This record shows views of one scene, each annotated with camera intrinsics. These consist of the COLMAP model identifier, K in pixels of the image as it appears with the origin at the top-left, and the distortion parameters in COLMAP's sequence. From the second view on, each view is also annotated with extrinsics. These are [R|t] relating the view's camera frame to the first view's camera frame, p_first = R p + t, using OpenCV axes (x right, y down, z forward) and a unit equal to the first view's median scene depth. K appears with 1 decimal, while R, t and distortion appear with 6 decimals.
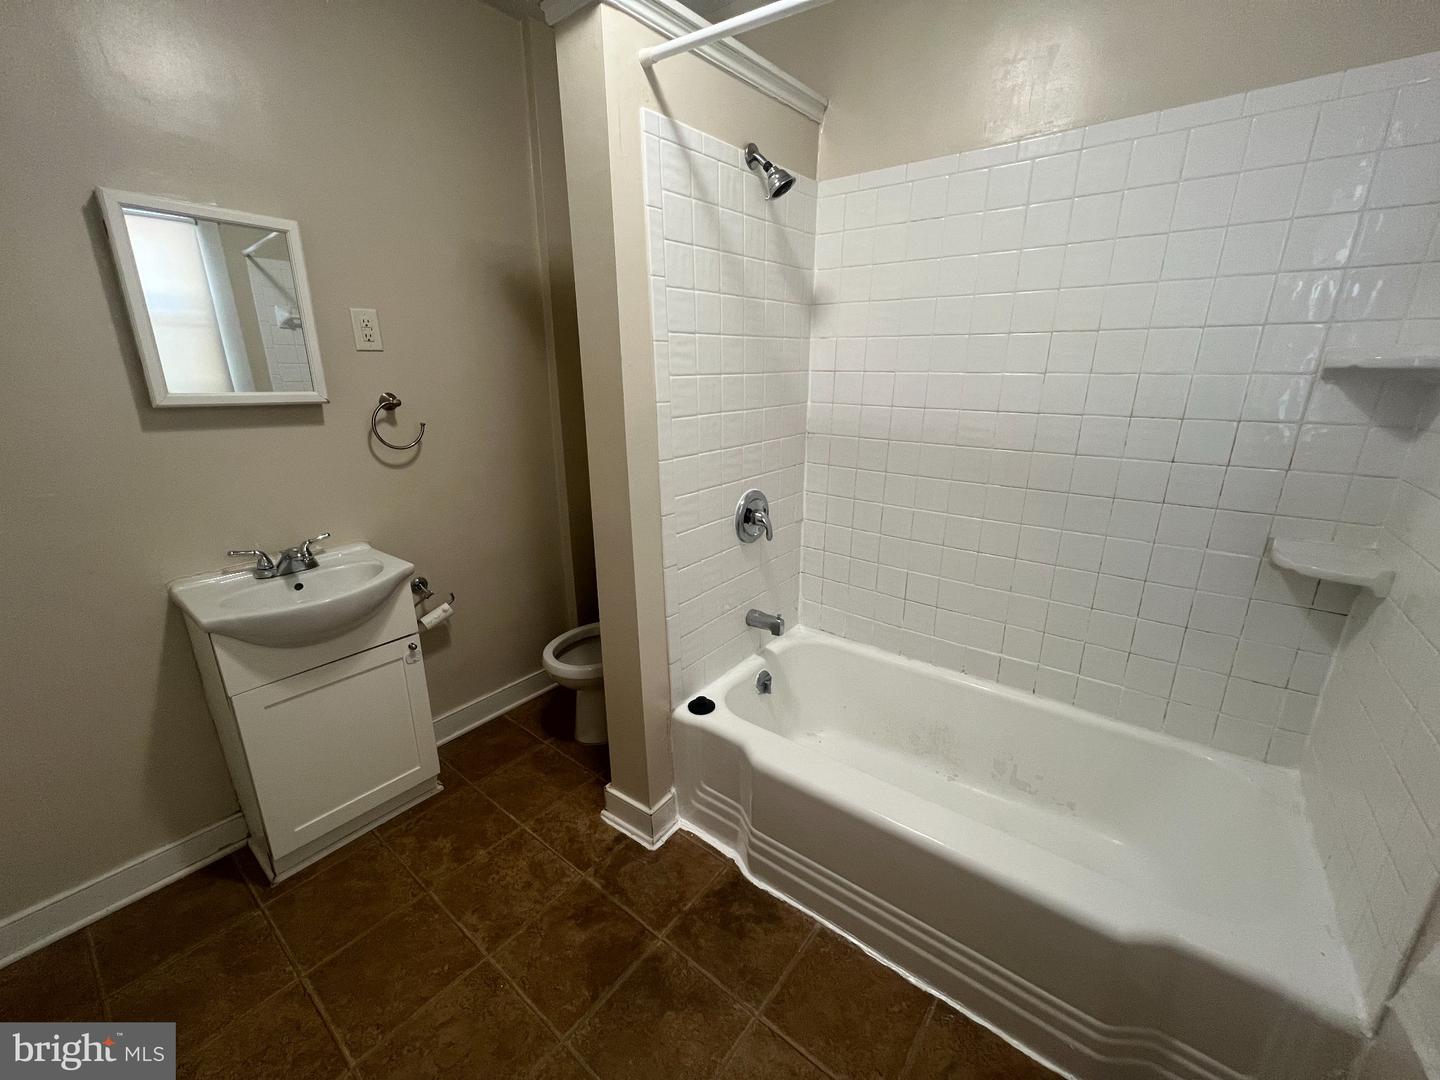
lens RADIAL K [[580.3, 0, 720.5], [0, 580.3, 542.7], [0, 0, 1]] dist [0.000283, 0.000042]
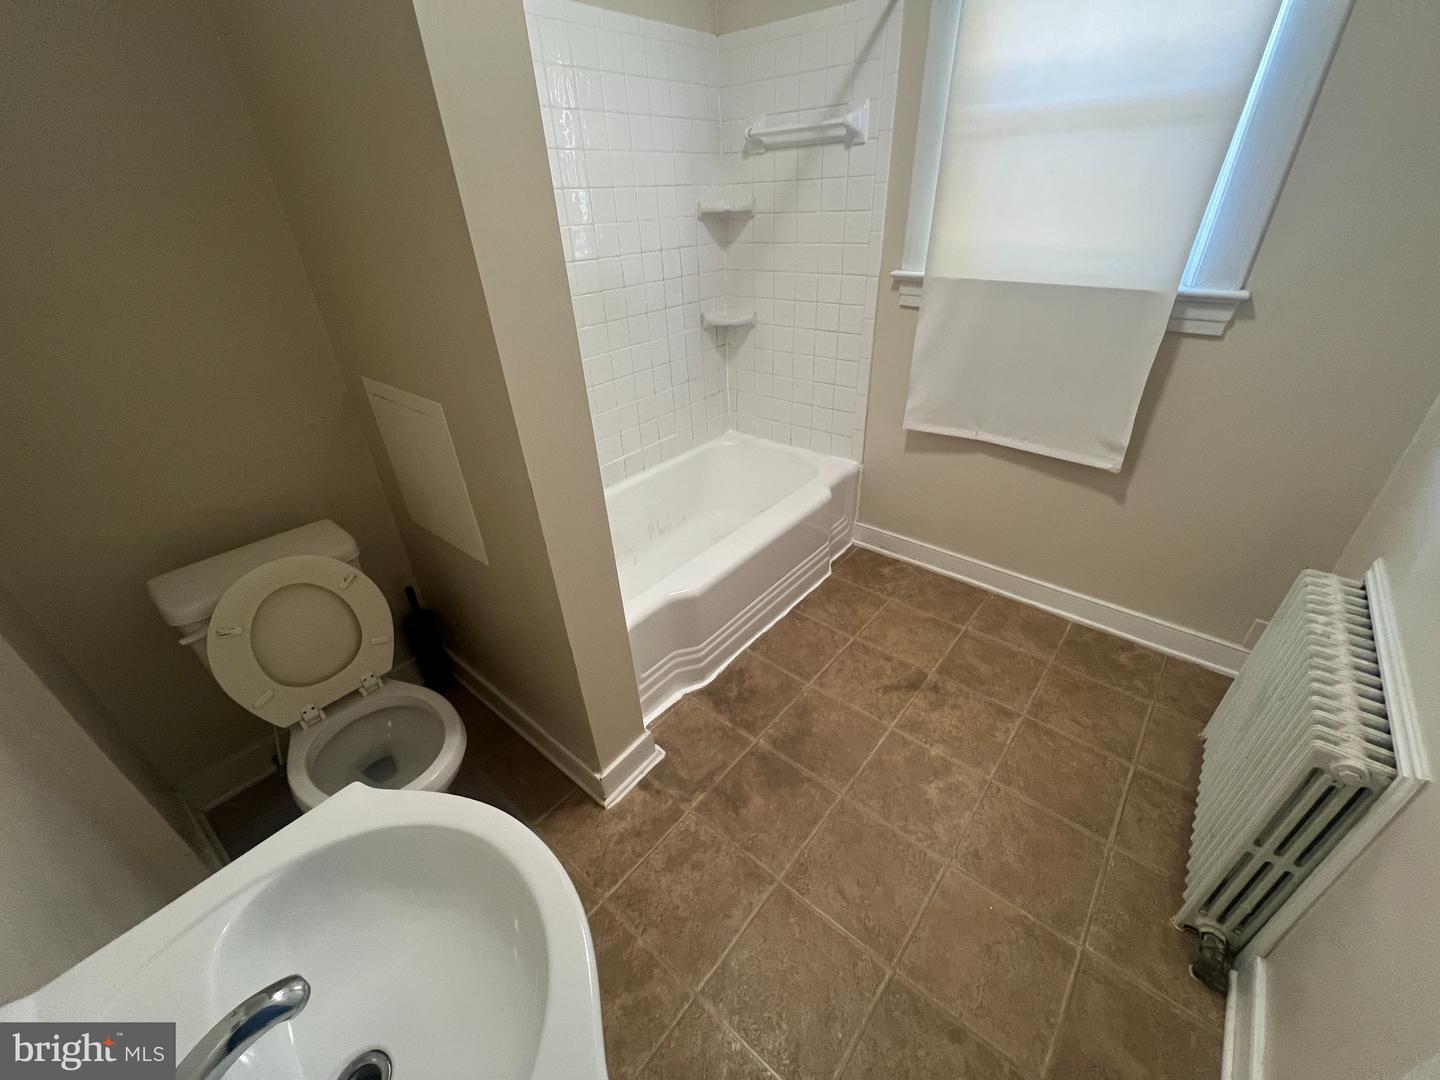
lens RADIAL K [[579.1, 0, 725.0], [0, 579.1, 541.0], [0, 0, 1]] dist [-0.001800, 0.000018]
pose [[0.029142, -0.515246, 0.856547, -0.920722], [0.324732, 0.815310, 0.479393, -0.259465], [-0.945357, 0.264178, 0.191077, 0.716869]]
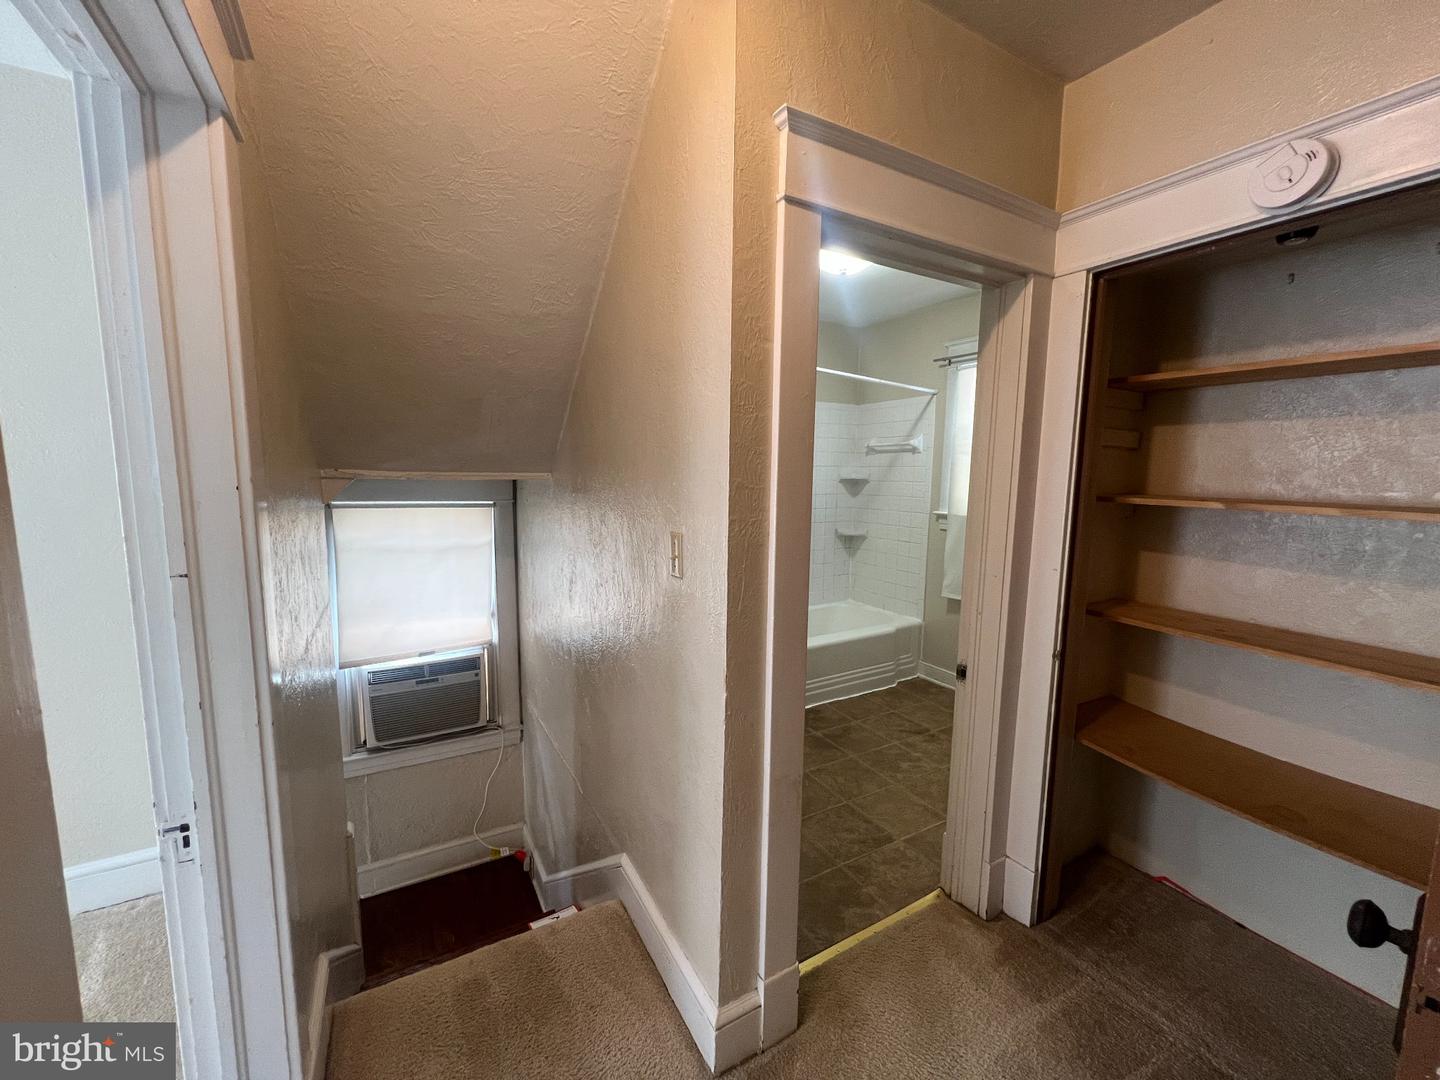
lens RADIAL K [[580.3, 0, 722.0], [0, 580.3, 538.1], [0, 0, 1]] dist [0.000283, 0.000042]
pose [[0.374838, -0.105488, 0.921069, -2.161900], [0.257285, 0.966317, 0.005965, -0.133406], [-0.890674, 0.234742, 0.389353, 0.288753]]
